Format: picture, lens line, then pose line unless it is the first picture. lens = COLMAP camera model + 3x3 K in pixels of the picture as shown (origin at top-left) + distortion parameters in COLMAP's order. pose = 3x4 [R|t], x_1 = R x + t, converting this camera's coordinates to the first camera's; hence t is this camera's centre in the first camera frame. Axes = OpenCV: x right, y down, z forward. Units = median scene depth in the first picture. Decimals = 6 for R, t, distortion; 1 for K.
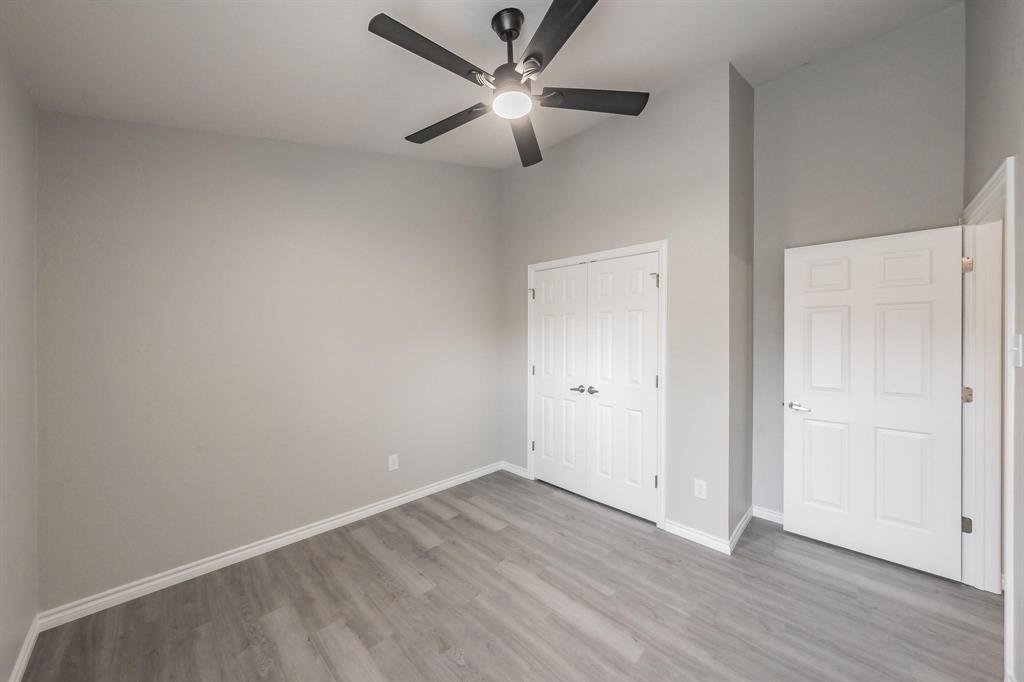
lens RADIAL K [[359.2, 0, 531.2], [0, 359.2, 338.0], [0, 0, 1]] dist [-0.000190, 0.000014]
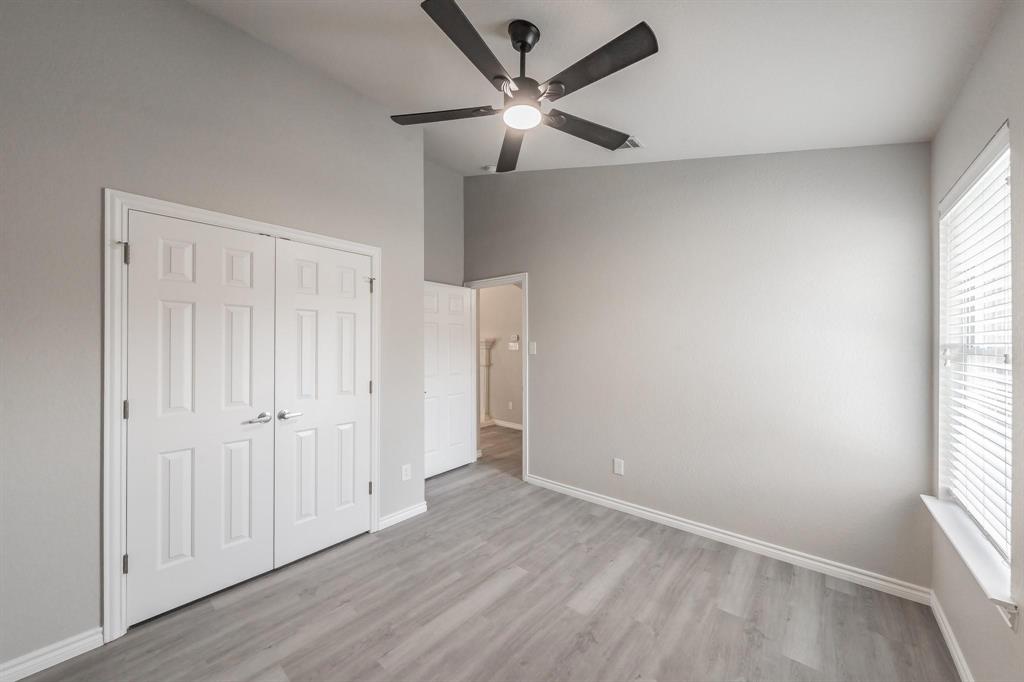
lens RADIAL K [[359.1, 0, 508.1], [0, 359.1, 342.5], [0, 0, 1]] dist [-0.000382, -0.000096]
pose [[-0.024400, 0.000086, 0.999702, -0.762351], [0.001301, 0.999999, -0.000055, -0.001782], [-0.999701, 0.001299, -0.024400, 0.751796]]
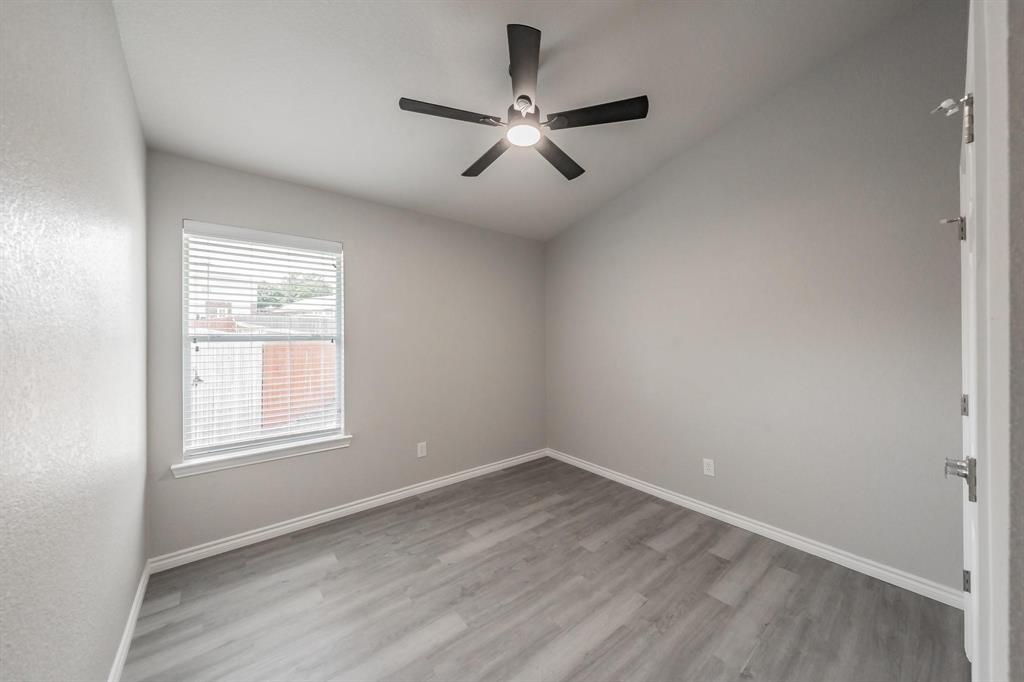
lens RADIAL K [[359.1, 0, 508.1], [0, 359.1, 342.5], [0, 0, 1]] dist [-0.000382, -0.000096]
pose [[-0.150024, 0.014535, -0.988575, 0.781134], [0.000201, 0.999892, 0.014671, 0.007741], [0.988682, 0.002002, -0.150011, 0.791473]]
